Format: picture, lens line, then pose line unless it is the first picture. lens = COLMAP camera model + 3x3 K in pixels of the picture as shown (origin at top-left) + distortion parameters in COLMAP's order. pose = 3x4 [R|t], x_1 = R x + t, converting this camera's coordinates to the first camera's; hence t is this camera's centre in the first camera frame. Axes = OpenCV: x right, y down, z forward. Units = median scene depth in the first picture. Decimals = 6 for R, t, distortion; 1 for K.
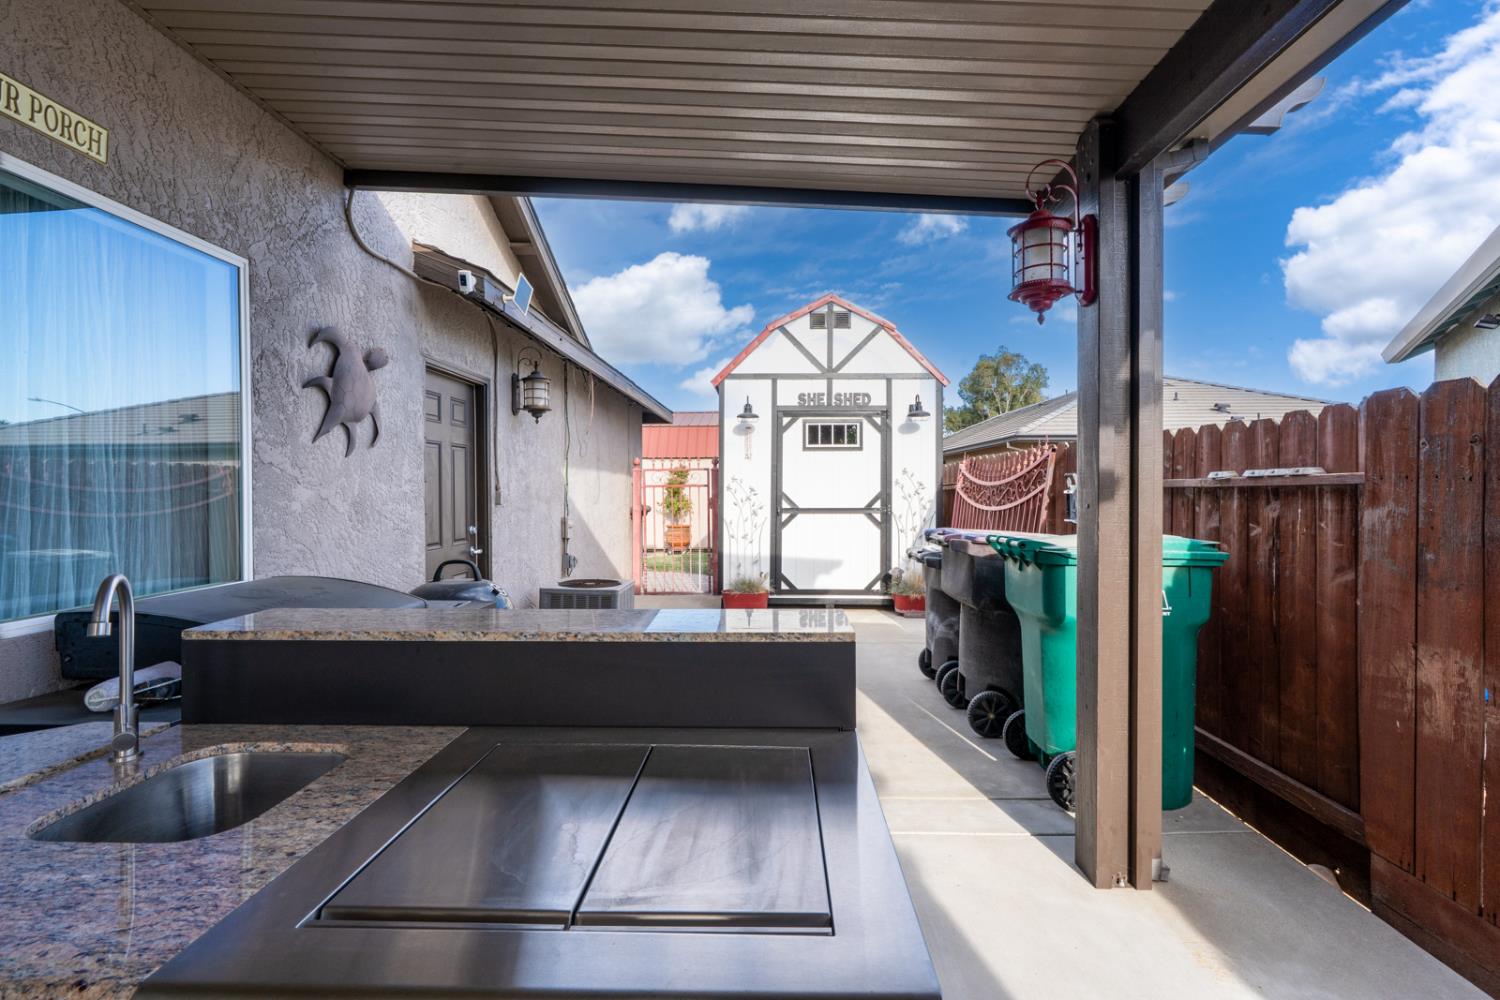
lens RADIAL K [[680.4, 0, 759.2], [0, 680.4, 496.8], [0, 0, 1]] dist [-0.004851, 0.000552]
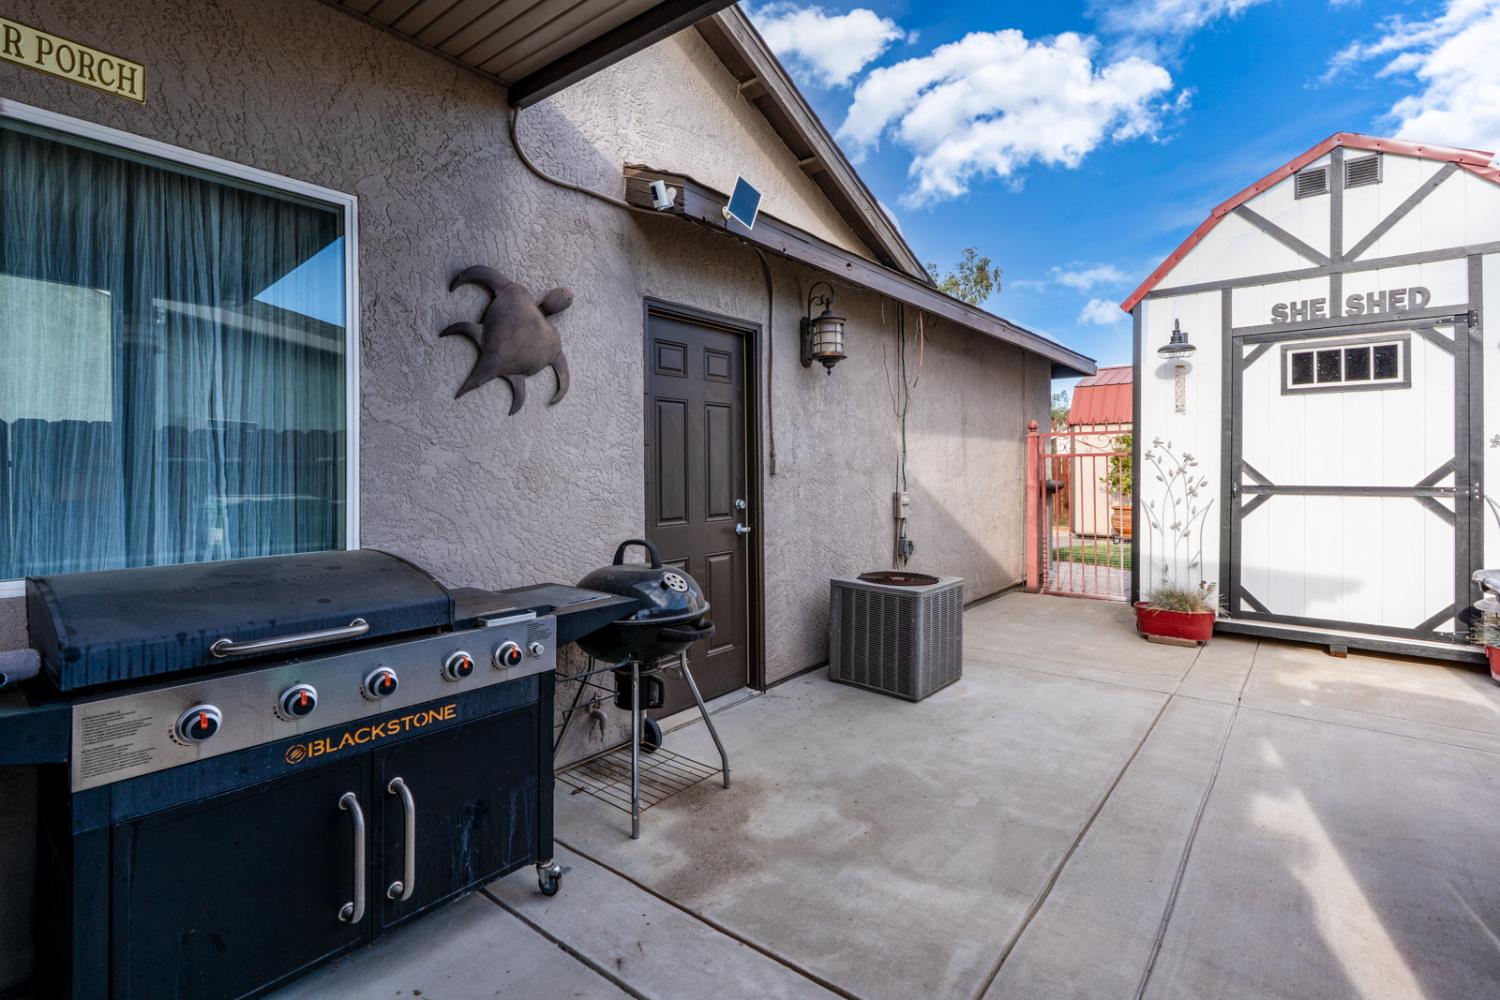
lens RADIAL K [[694.4, 0, 757.5], [0, 694.4, 467.9], [0, 0, 1]] dist [-0.006570, 0.001756]
pose [[0.787385, -0.001382, -0.616460, 0.093015], [-0.003357, 0.999973, -0.006530, 0.006681], [0.616452, 0.007211, 0.787359, 0.237450]]
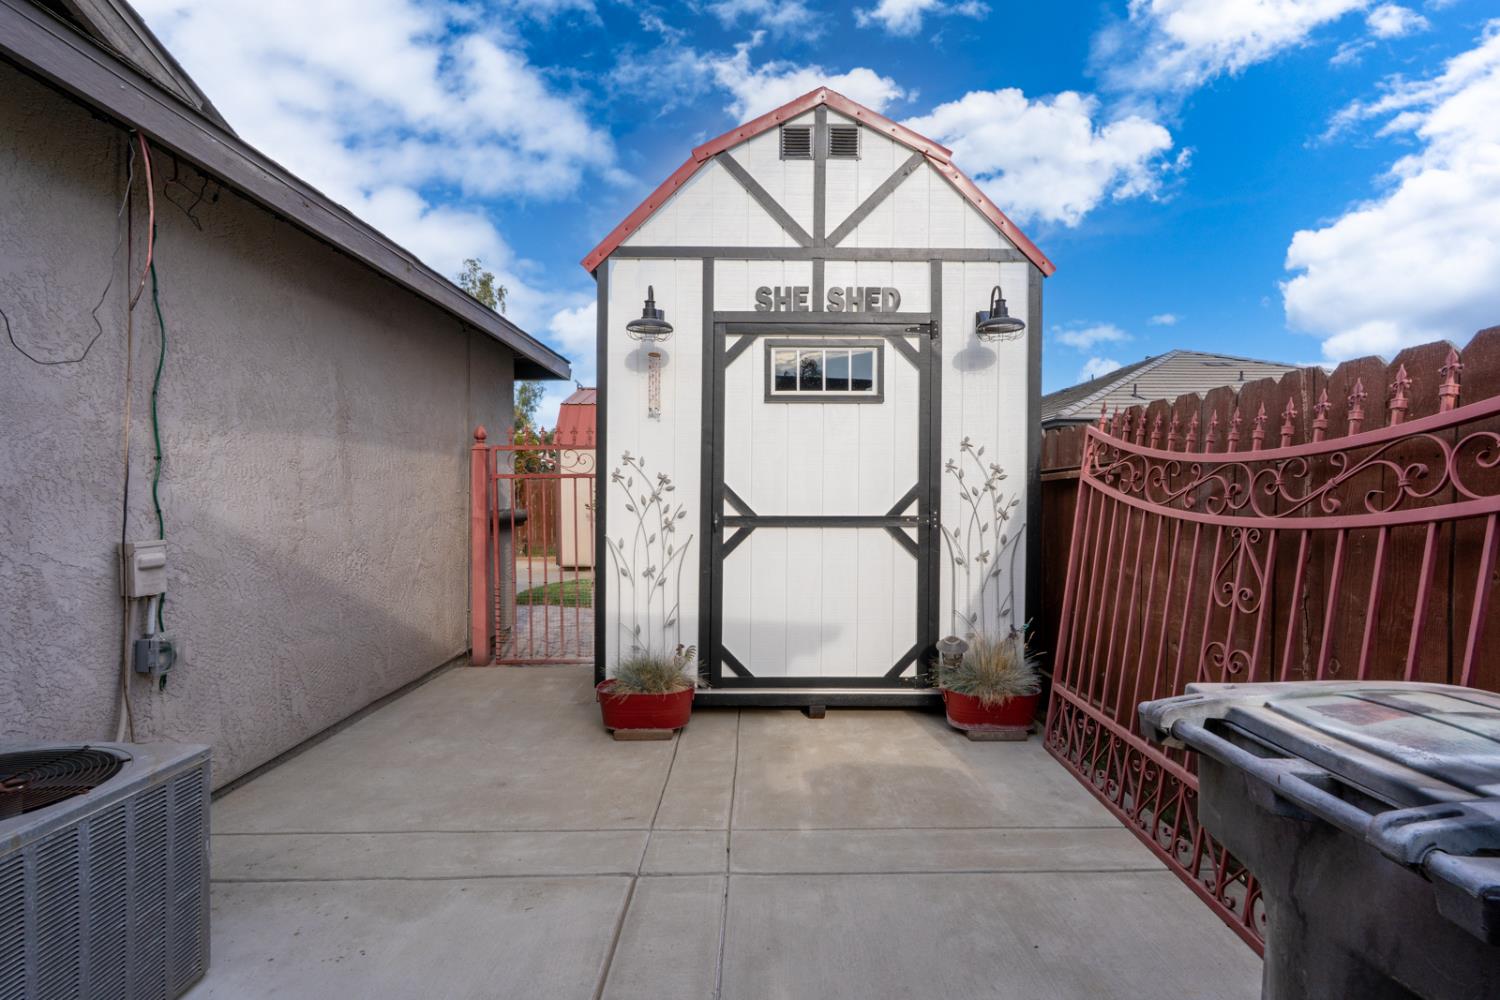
lens RADIAL K [[680.4, 0, 759.2], [0, 680.4, 496.8], [0, 0, 1]] dist [-0.004851, 0.000552]
pose [[0.999758, 0.002622, 0.021820, 0.059354], [-0.002559, 0.999992, -0.002936, 0.004133], [-0.021827, 0.002879, 0.999758, 0.601547]]
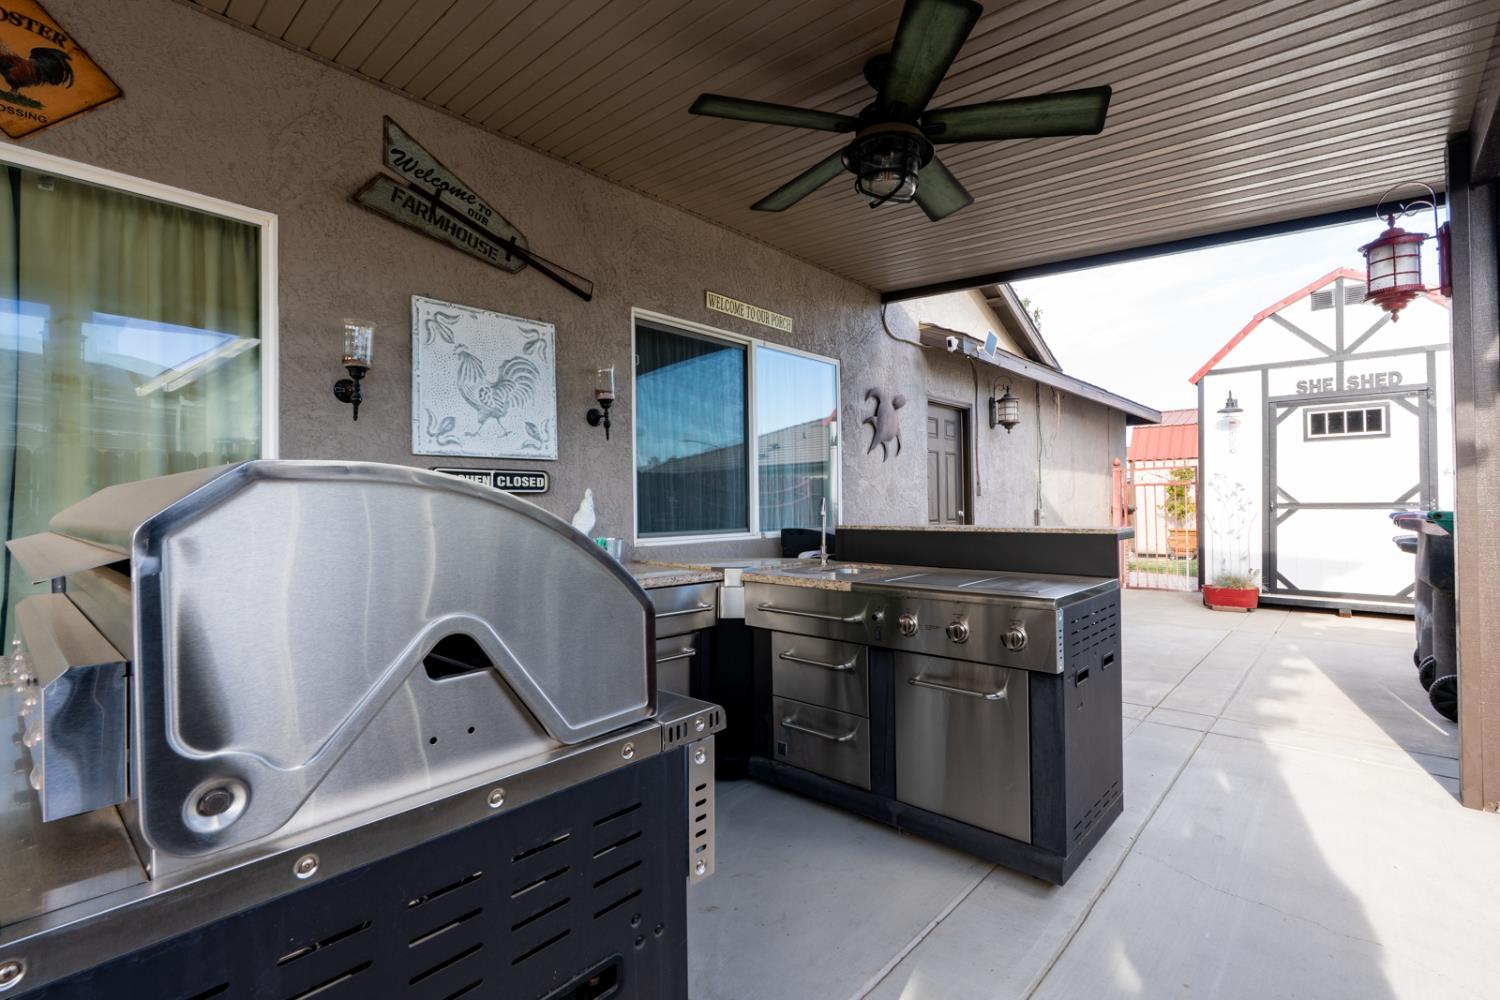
lens RADIAL K [[680.4, 0, 759.2], [0, 680.4, 496.8], [0, 0, 1]] dist [-0.004851, 0.000552]
pose [[0.756638, -0.011507, -0.653733, 0.128529], [0.001231, 0.999868, -0.016174, 0.026555], [0.653833, 0.011433, 0.756553, -0.235212]]
